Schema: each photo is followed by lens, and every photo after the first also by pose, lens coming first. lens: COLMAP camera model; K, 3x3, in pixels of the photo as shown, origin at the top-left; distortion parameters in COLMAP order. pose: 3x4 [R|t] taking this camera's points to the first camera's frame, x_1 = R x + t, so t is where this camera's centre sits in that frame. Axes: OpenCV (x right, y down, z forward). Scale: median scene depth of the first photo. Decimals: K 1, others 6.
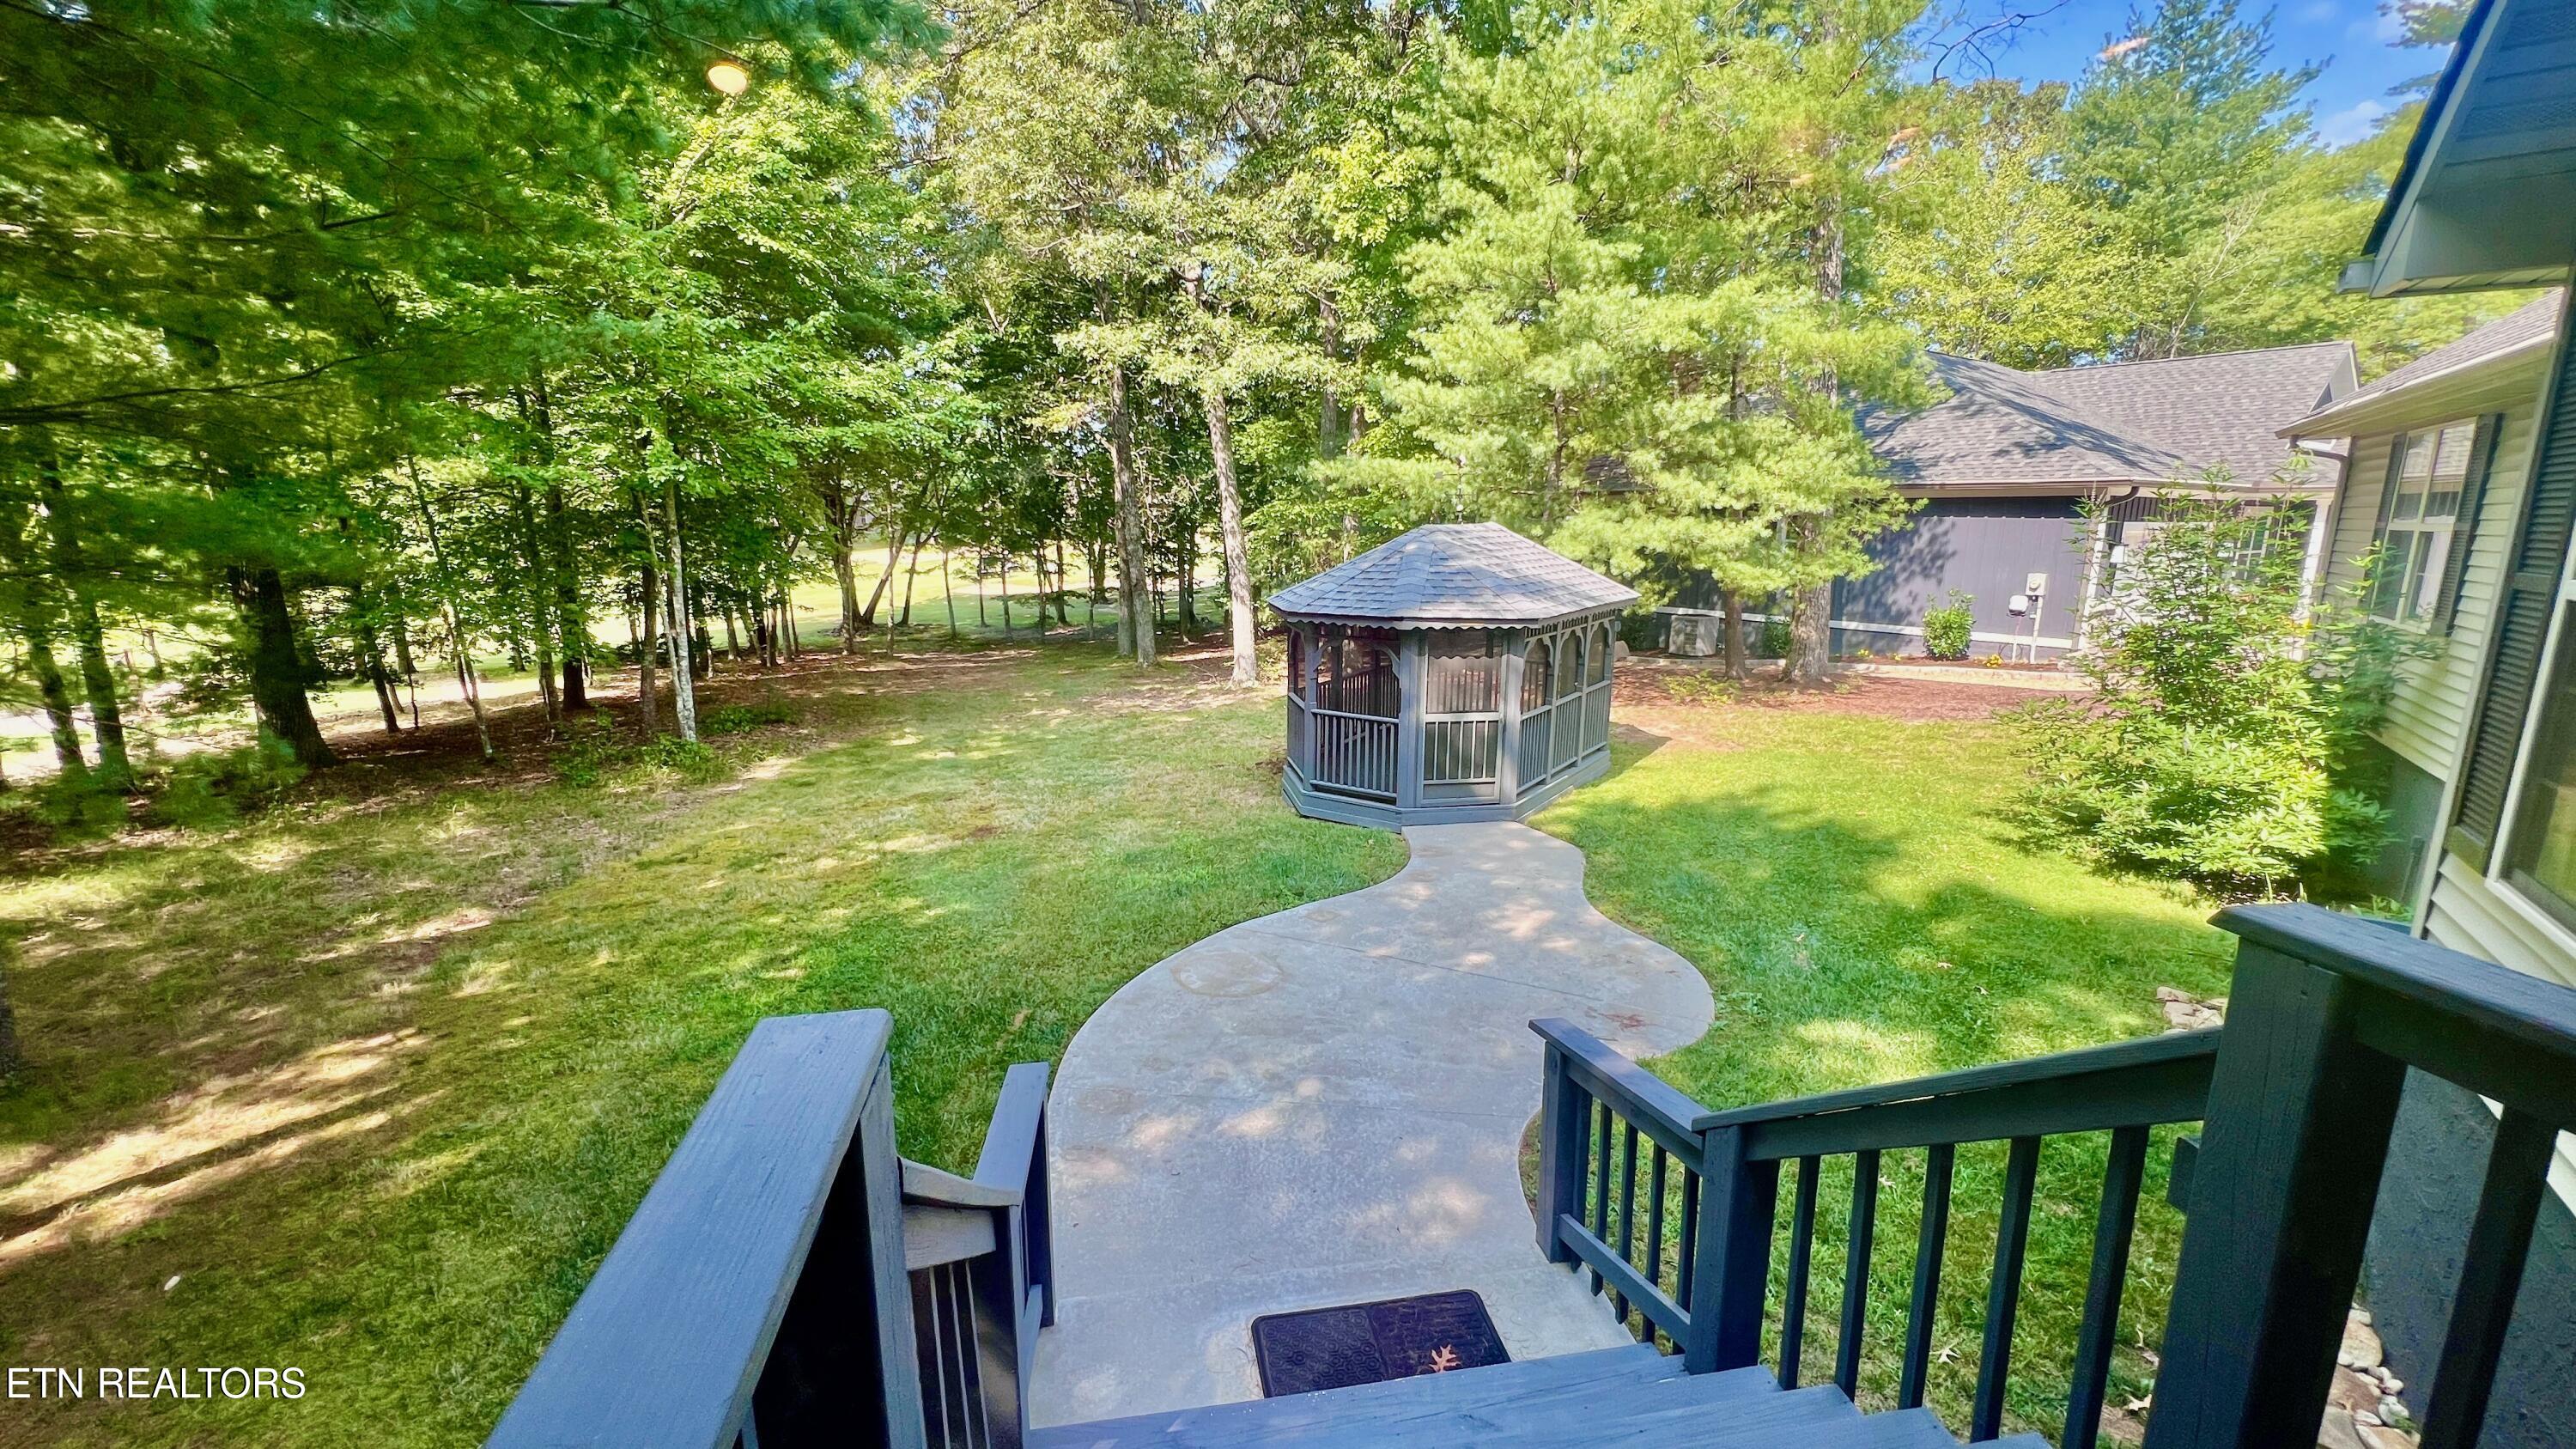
lens RADIAL K [[1044.4, 0, 1287.9], [0, 1044.4, 731.6], [0, 0, 1]] dist [-0.001284, 0.001598]
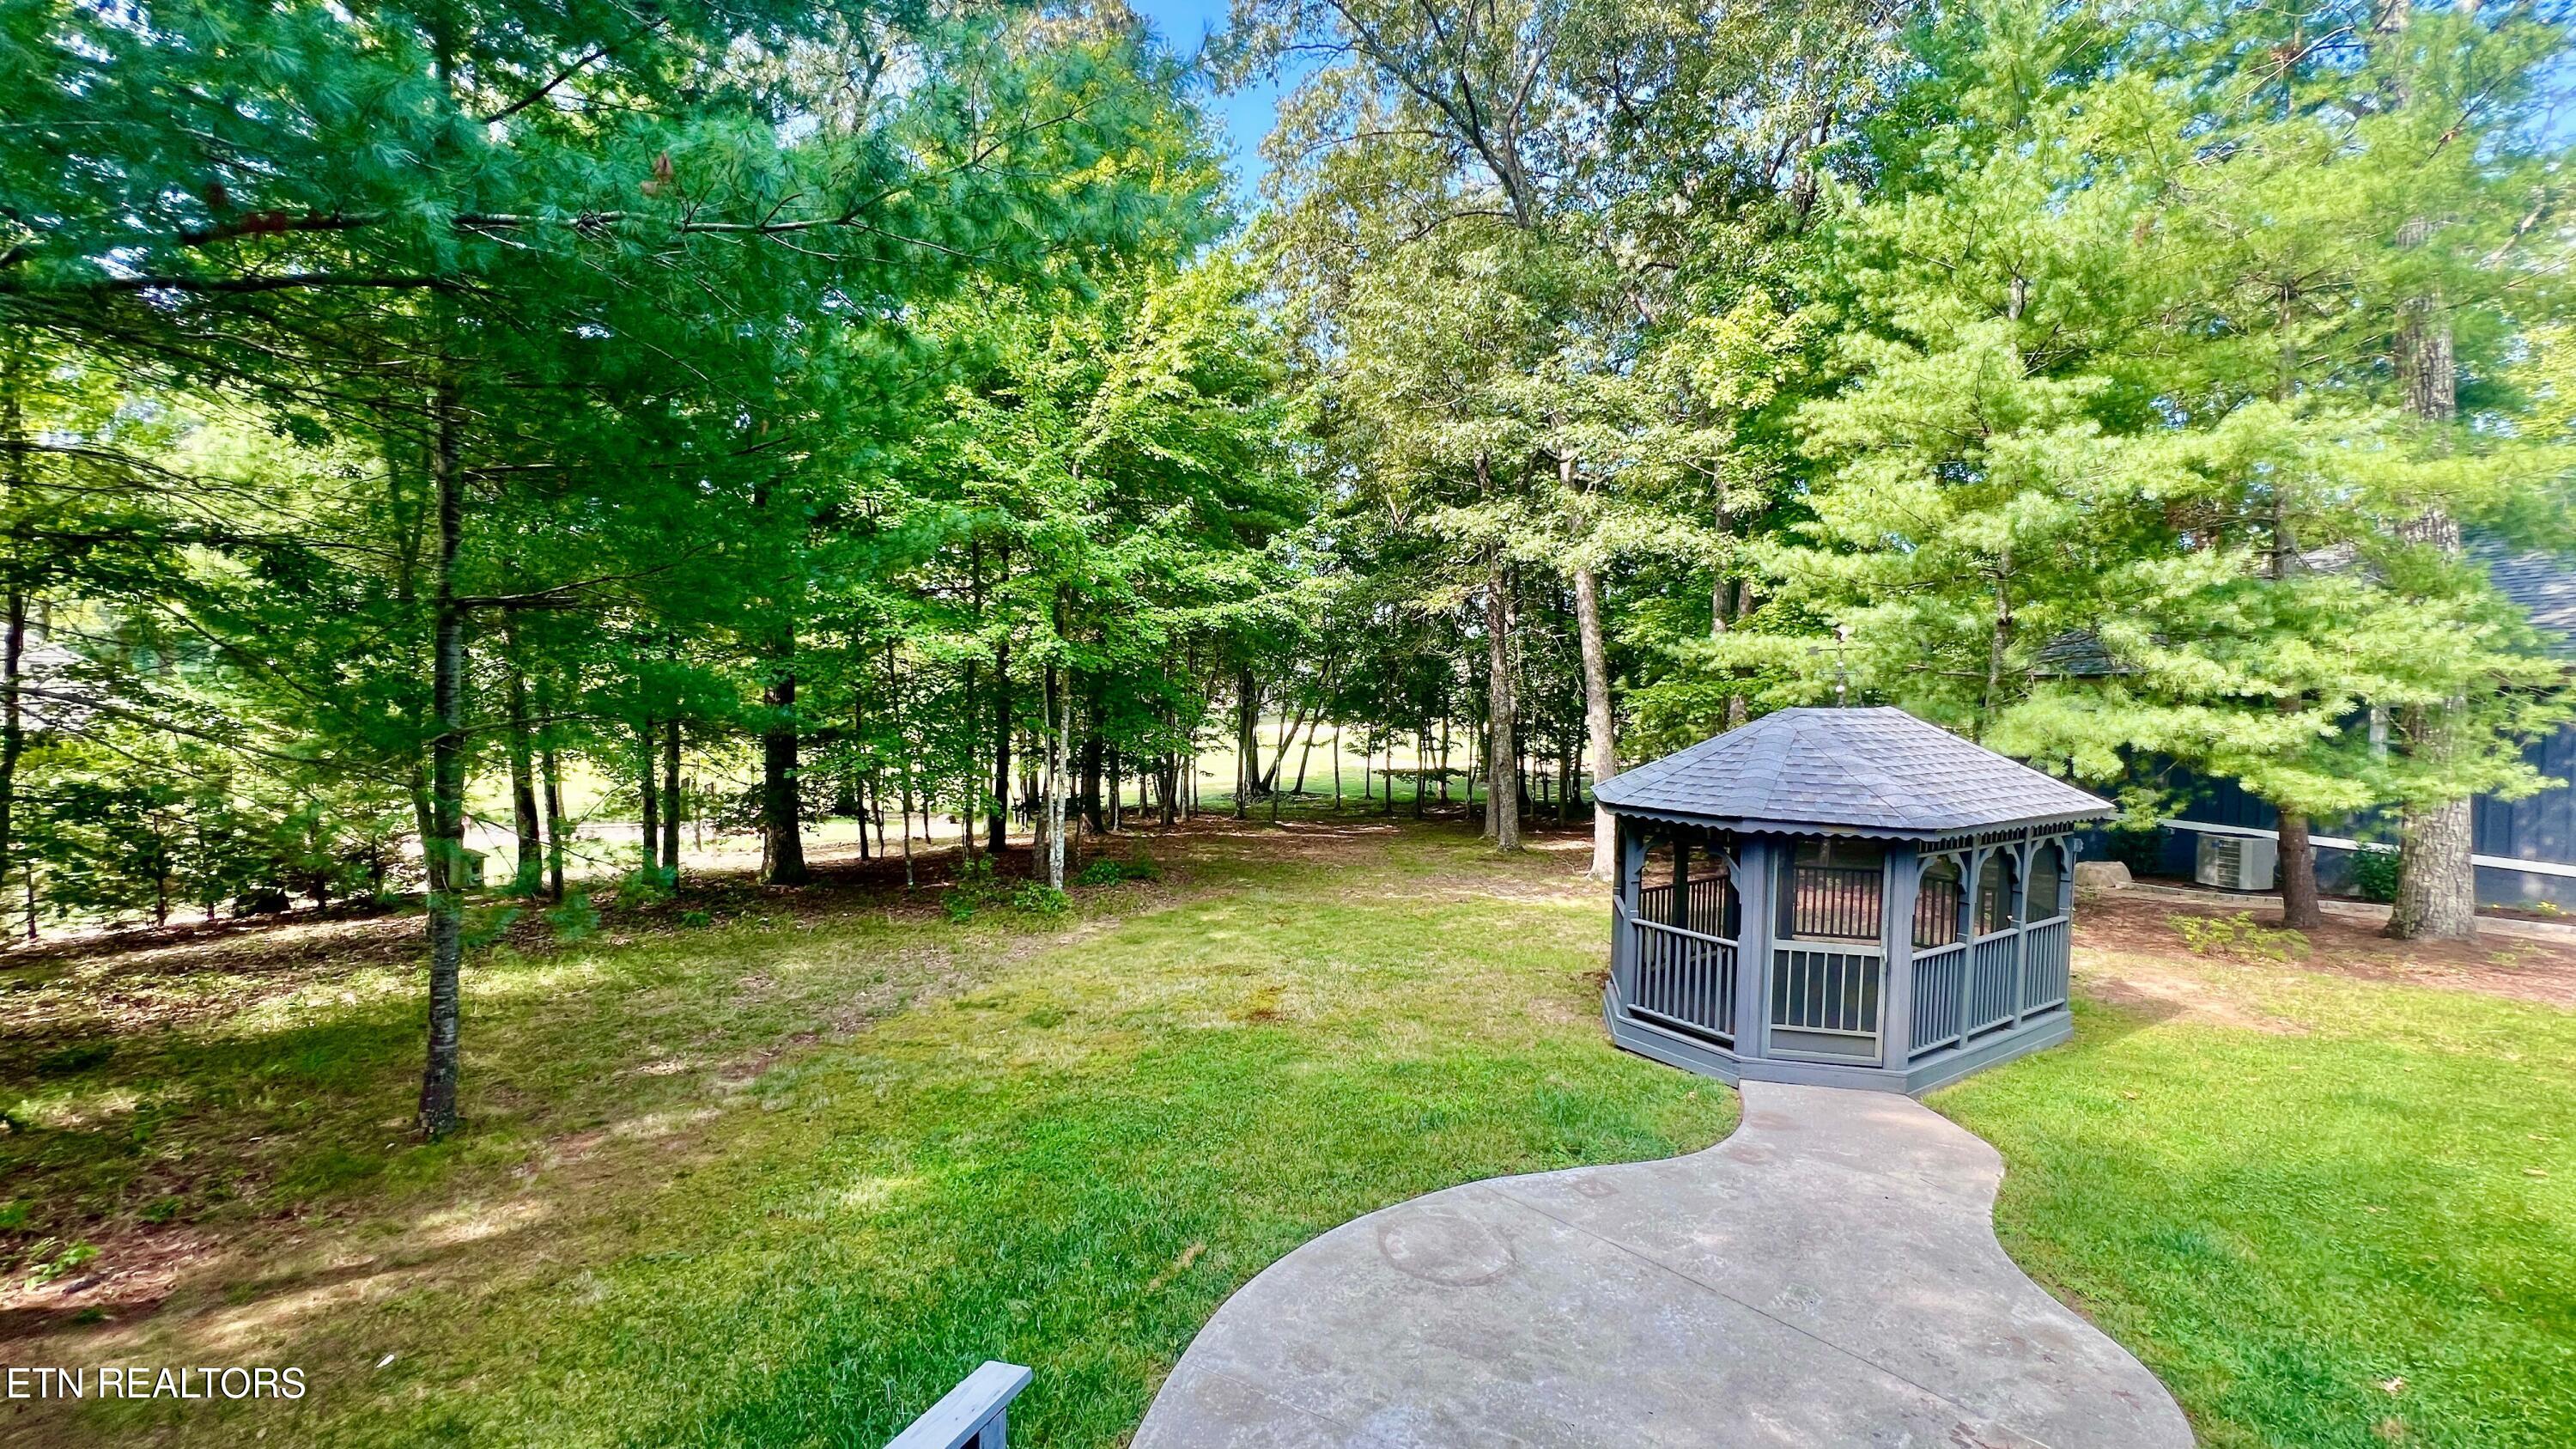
lens RADIAL K [[1044.4, 0, 1277.8], [0, 1044.4, 727.0], [0, 0, 1]] dist [-0.001284, 0.001598]
pose [[0.924746, 0.027640, -0.379581, 0.052149], [-0.092905, 0.983581, -0.154714, -0.011475], [0.369072, 0.178336, 0.912130, 0.064839]]
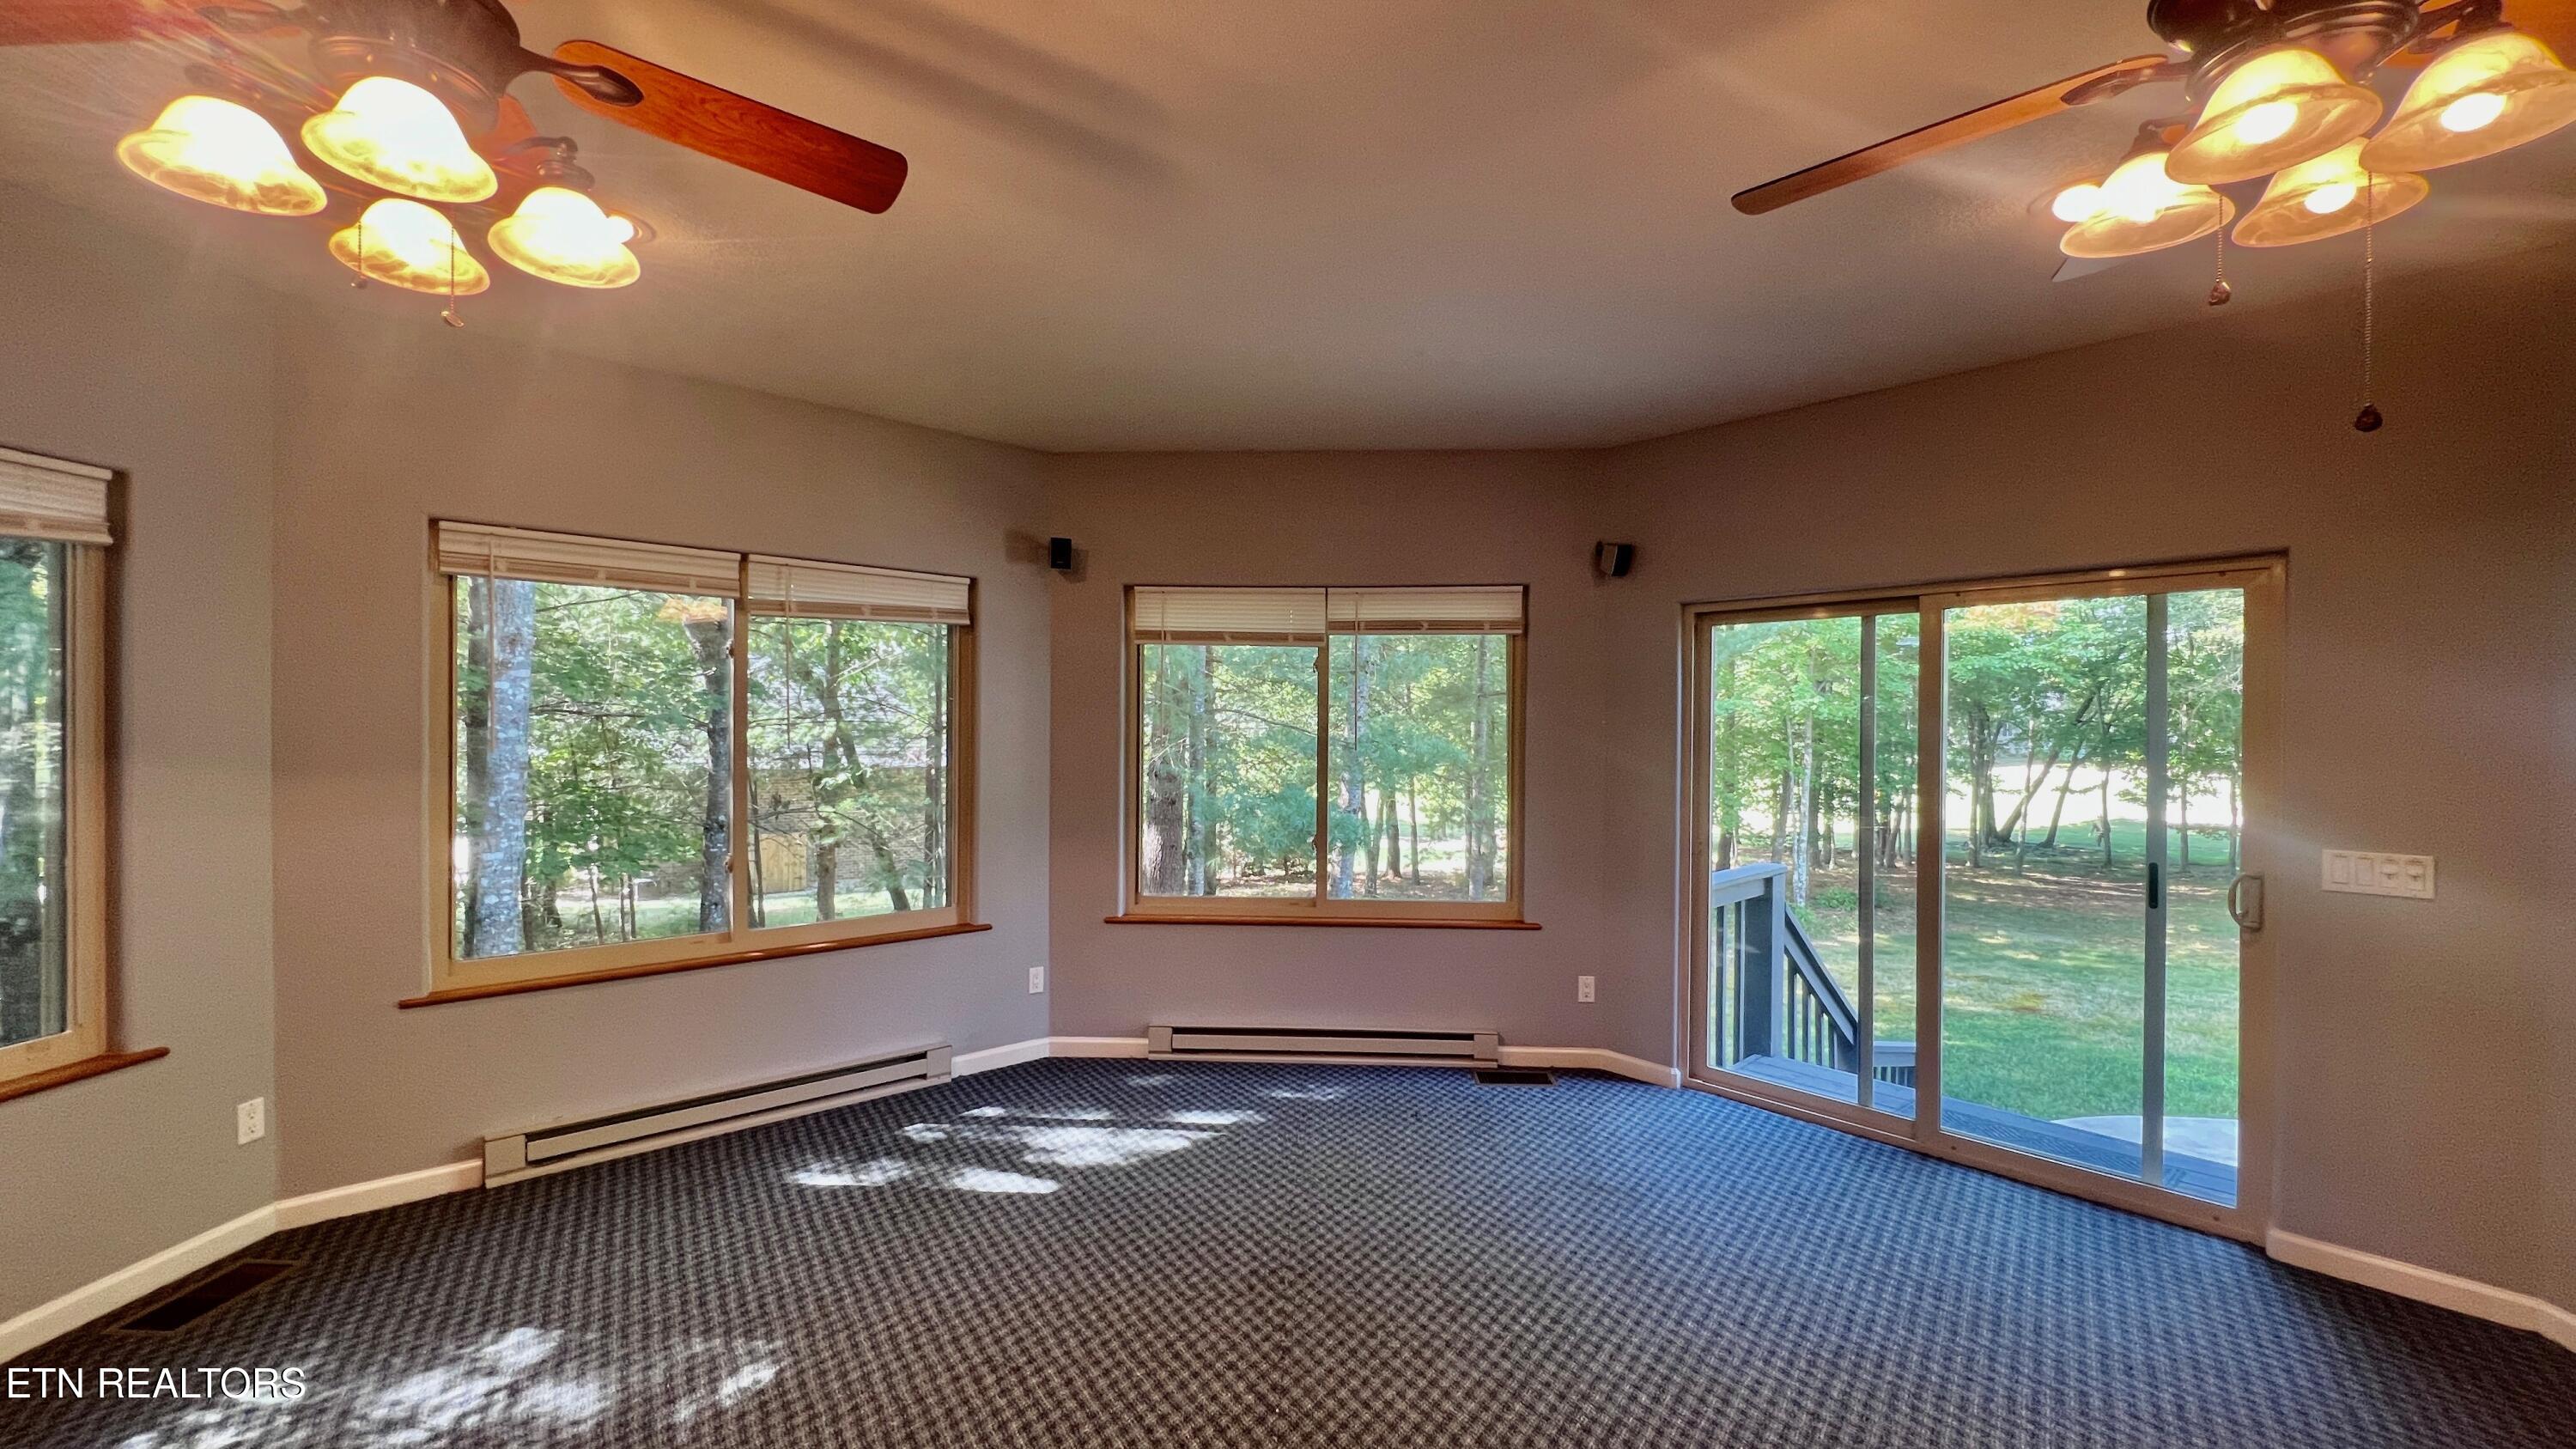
lens RADIAL K [[1044.4, 0, 1284.9], [0, 1044.4, 720.1], [0, 0, 1]] dist [-0.001284, 0.001598]
pose [[0.538594, -0.000206, -0.842566, 0.181362], [-0.175876, 0.977944, -0.112664, 0.046090], [0.824005, 0.208867, 0.526678, -0.267162]]
